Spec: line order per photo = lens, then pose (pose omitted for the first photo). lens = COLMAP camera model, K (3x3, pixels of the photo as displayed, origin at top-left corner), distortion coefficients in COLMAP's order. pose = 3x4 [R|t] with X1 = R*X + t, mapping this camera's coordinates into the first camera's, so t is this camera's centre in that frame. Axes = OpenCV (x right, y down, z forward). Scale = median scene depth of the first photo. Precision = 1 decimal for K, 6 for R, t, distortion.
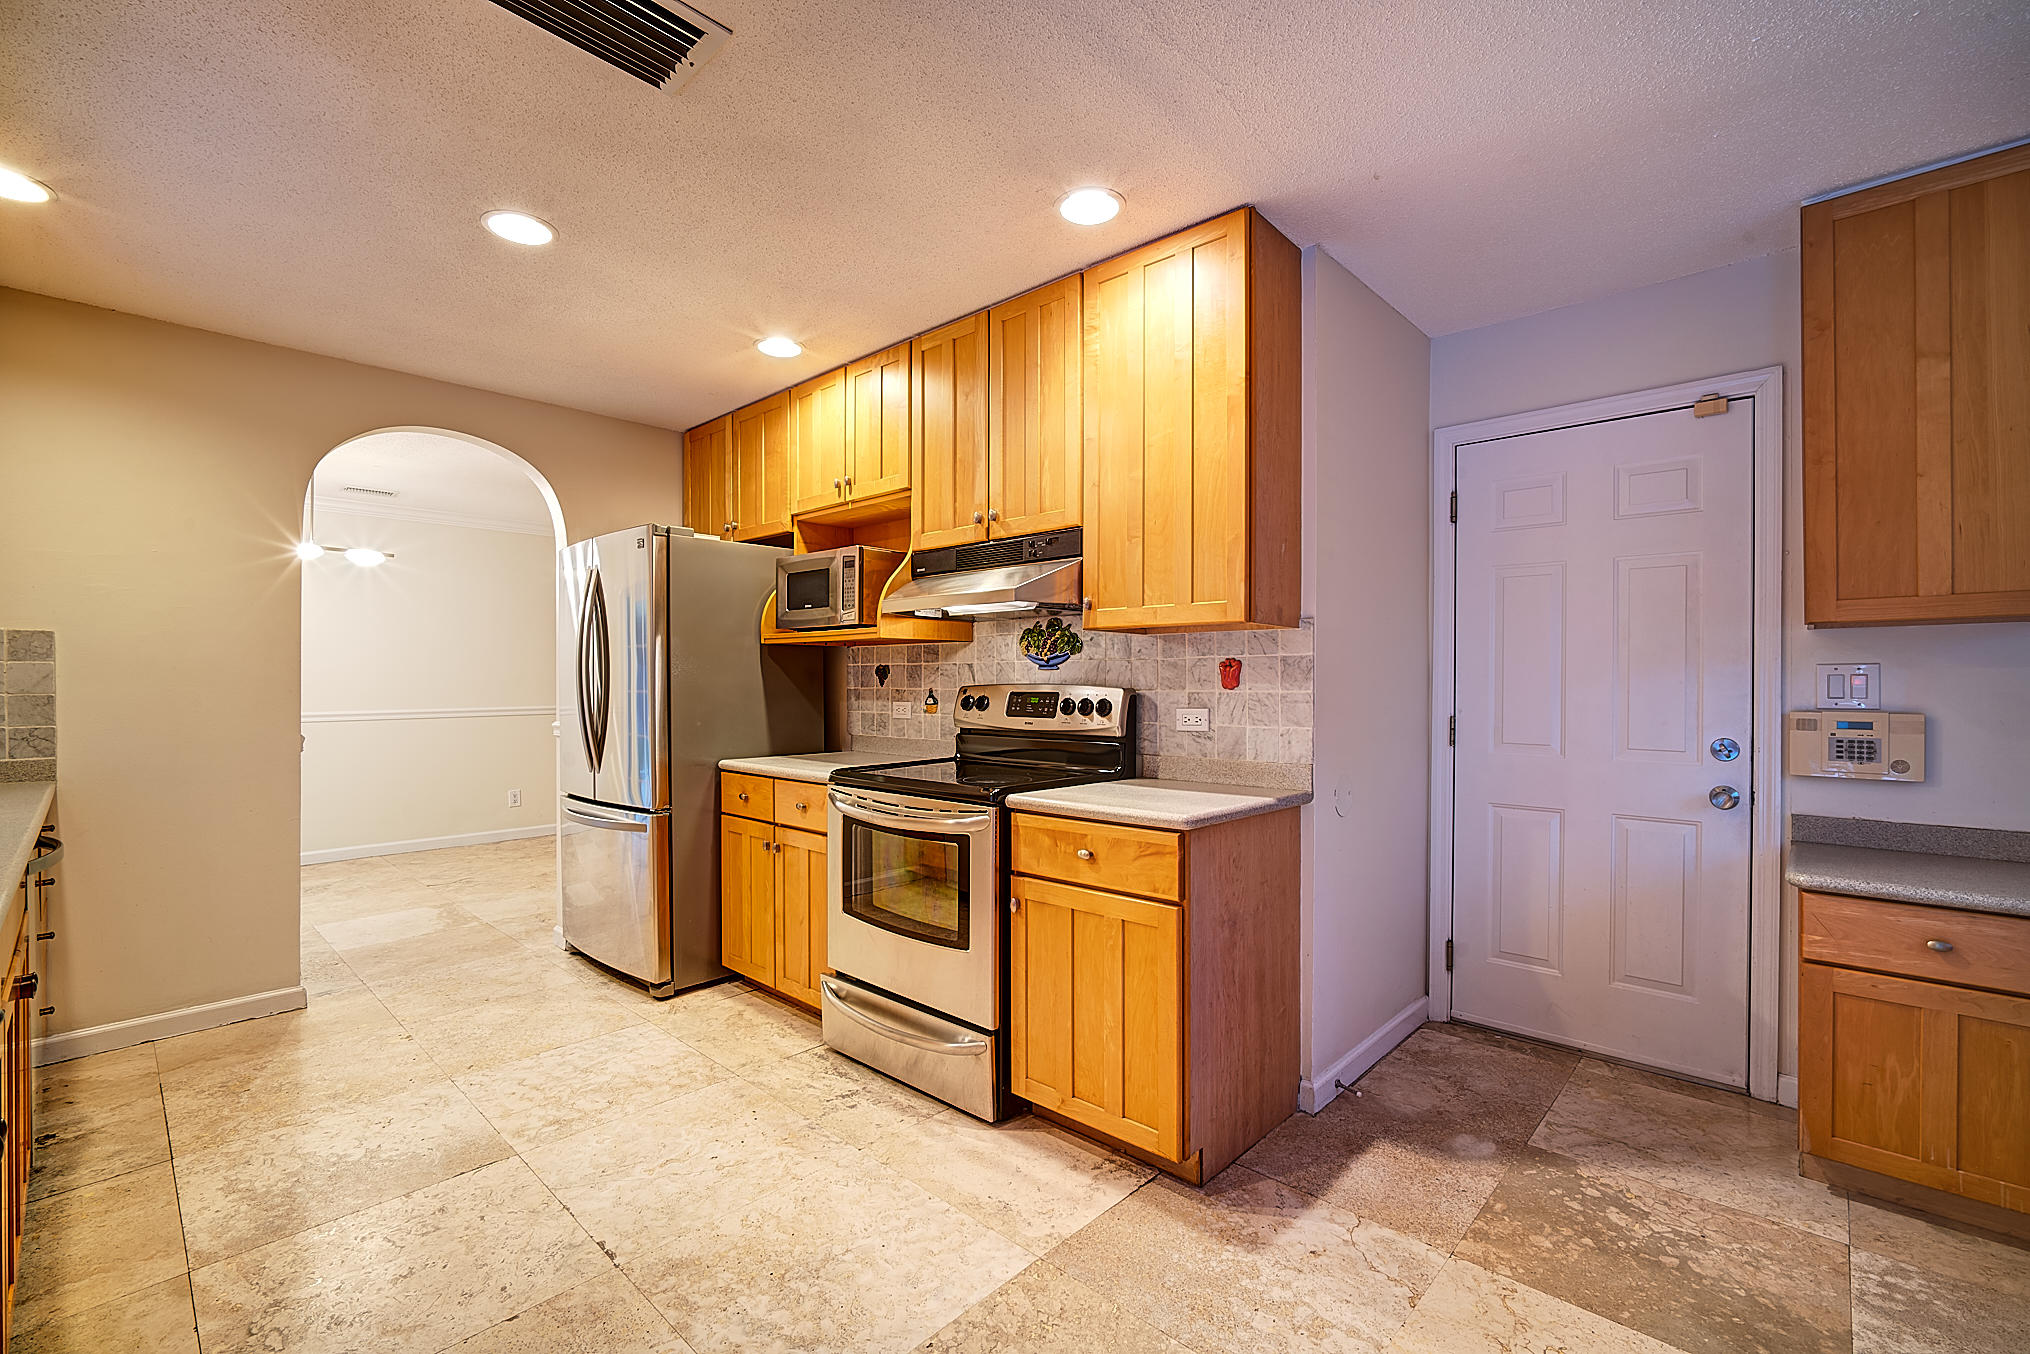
lens RADIAL K [[869.3, 0, 1003.1], [0, 869.3, 692.9], [0, 0, 1]] dist [-0.001603, 0.001173]
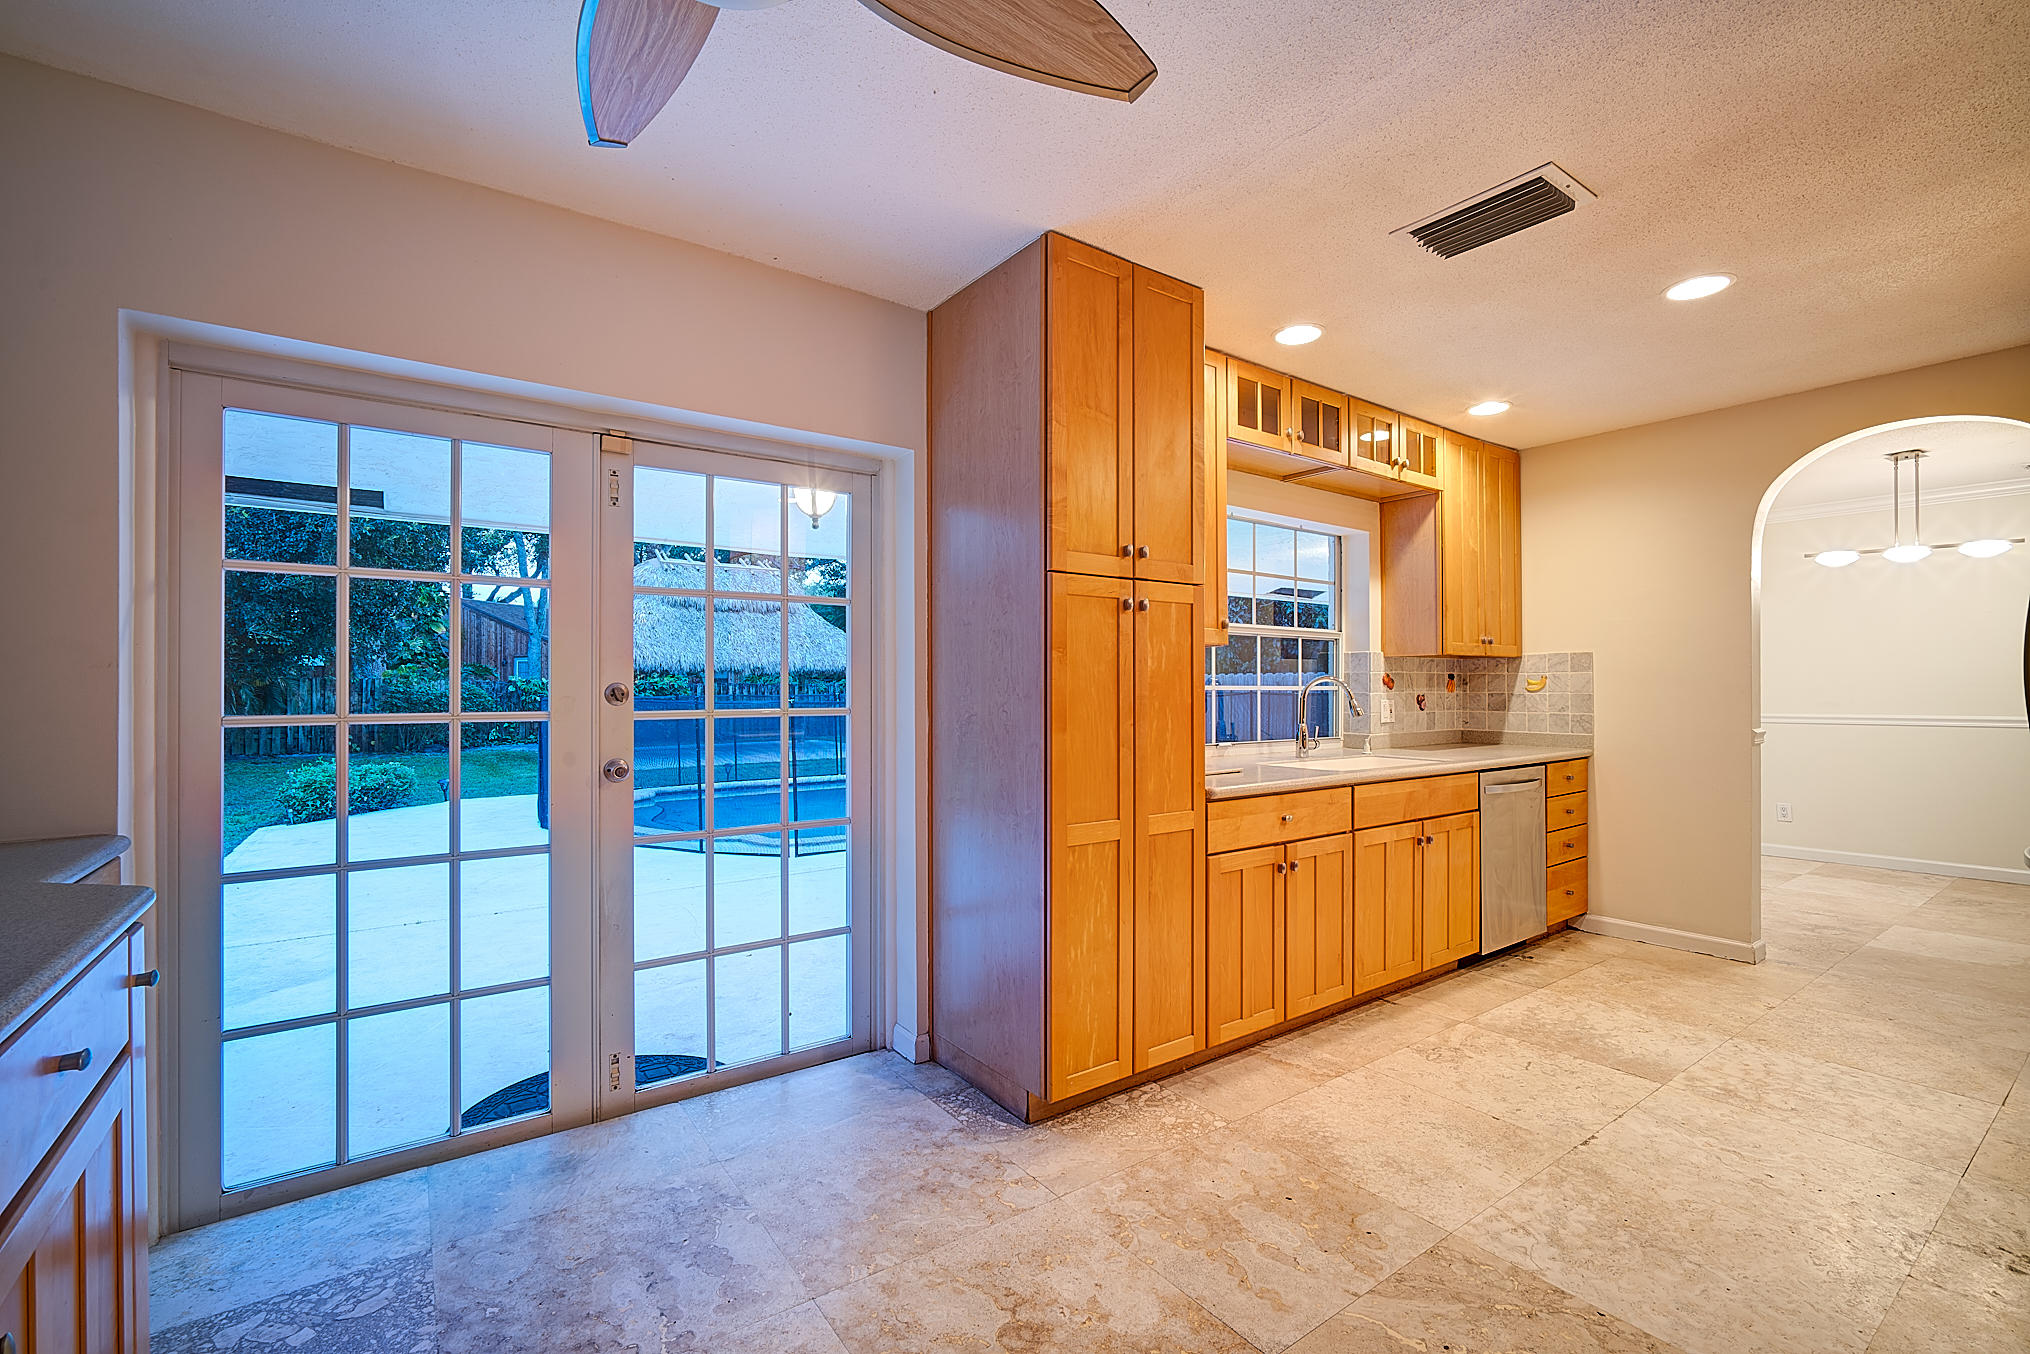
lens RADIAL K [[869.3, 0, 1016.0], [0, 869.3, 684.1], [0, 0, 1]] dist [-0.001603, 0.001173]
pose [[-0.184682, -0.006056, -0.982780, 0.744685], [-0.009494, 0.999945, -0.004378, 0.002361], [0.982752, 0.008522, -0.184730, 0.341427]]
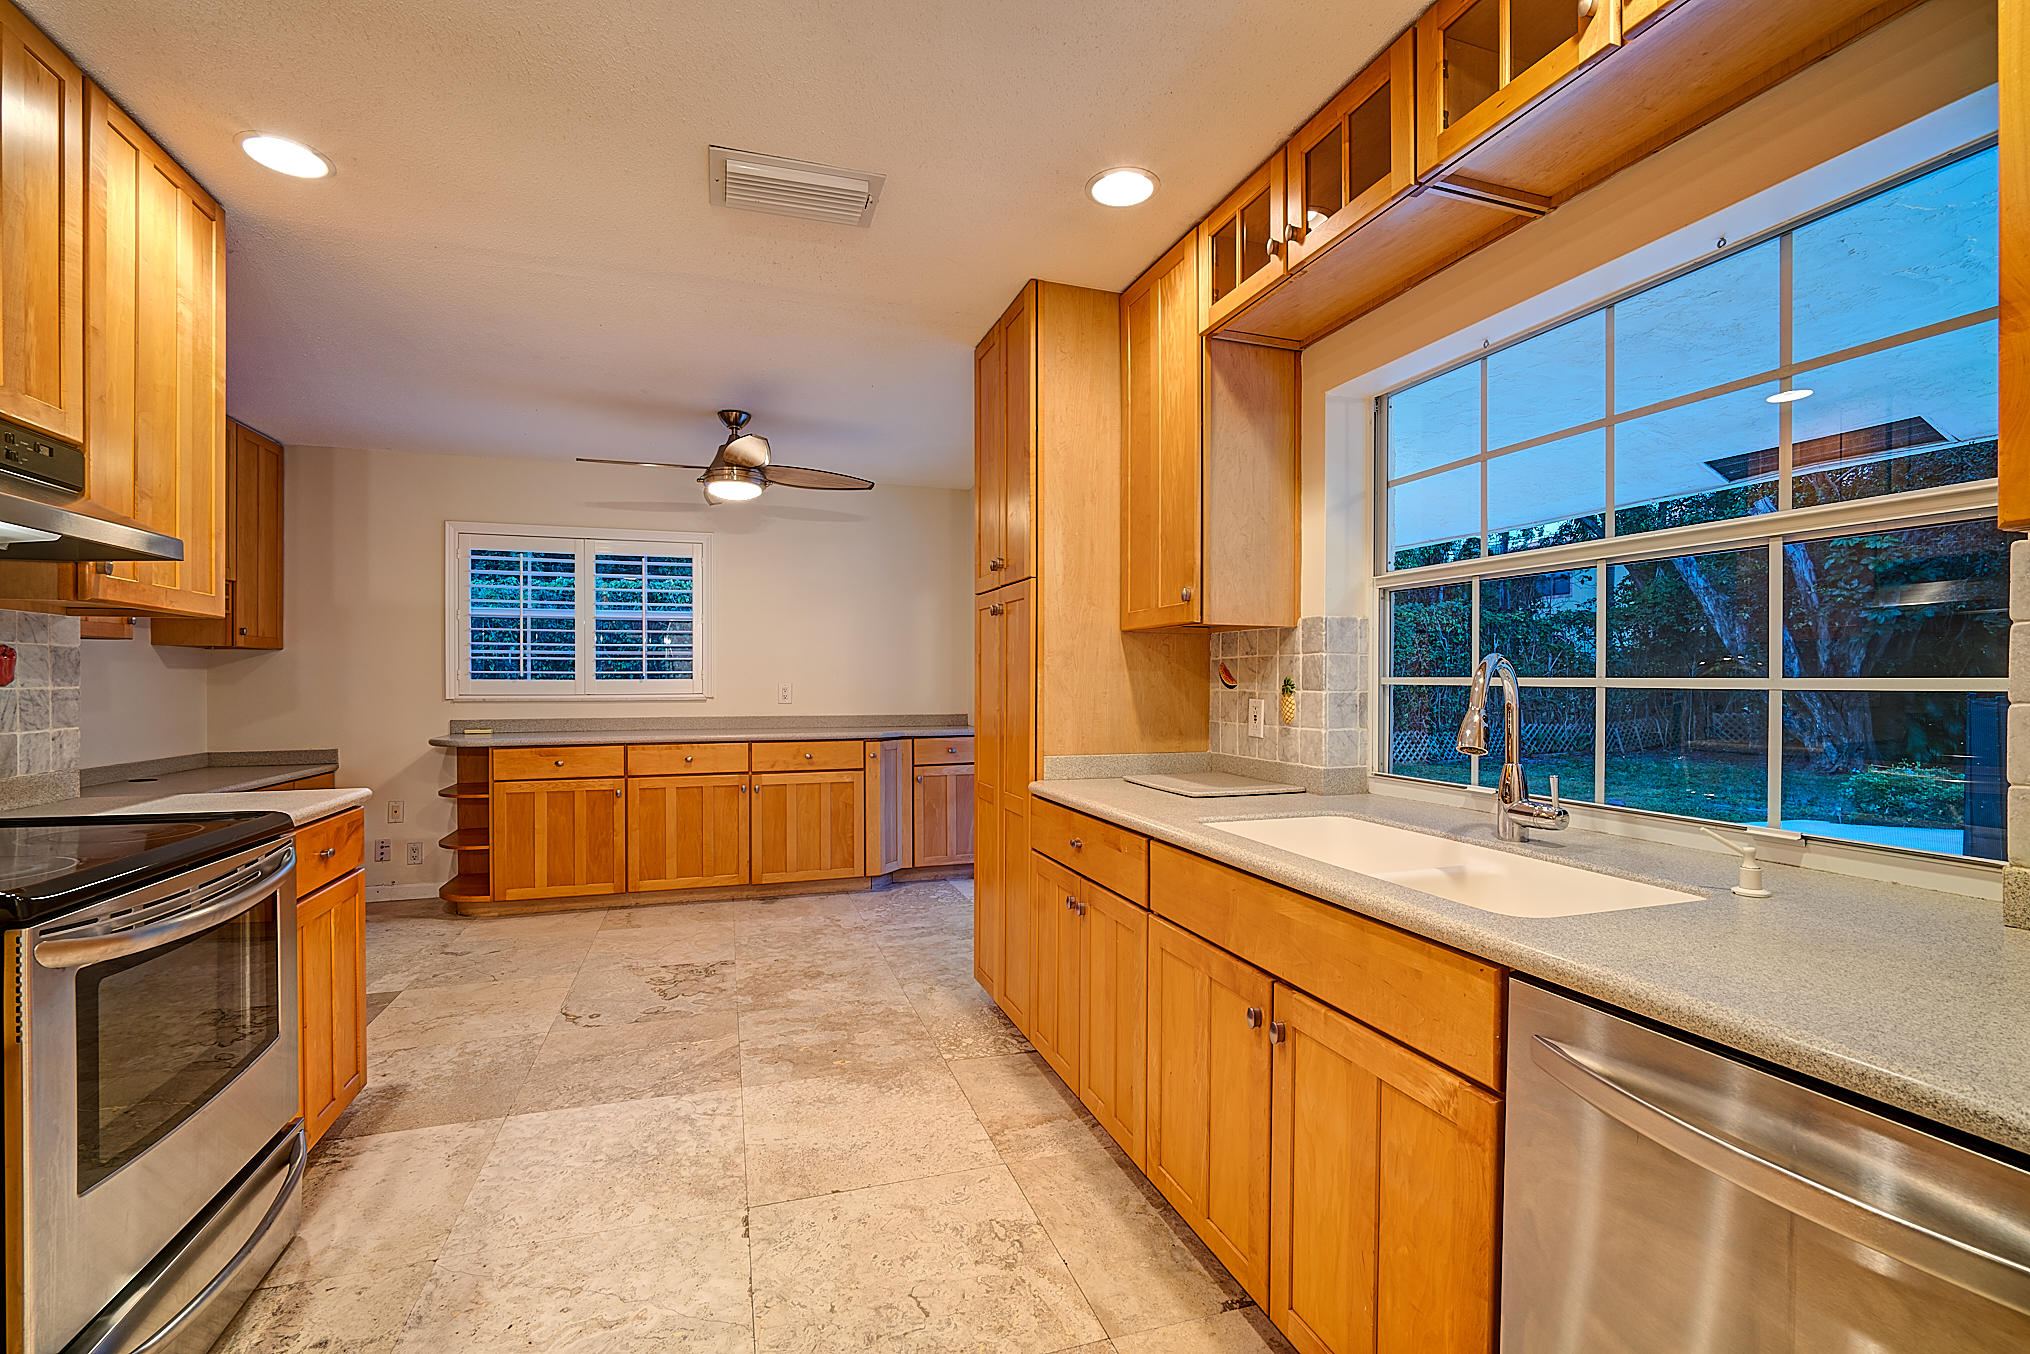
lens RADIAL K [[869.3, 0, 1017.6], [0, 869.3, 683.9], [0, 0, 1]] dist [-0.001603, 0.001173]
pose [[-0.887348, 0.000471, 0.461101, -0.989364], [0.005447, 0.999940, 0.009461, -0.008890], [-0.461069, 0.010907, -0.887297, 1.428674]]
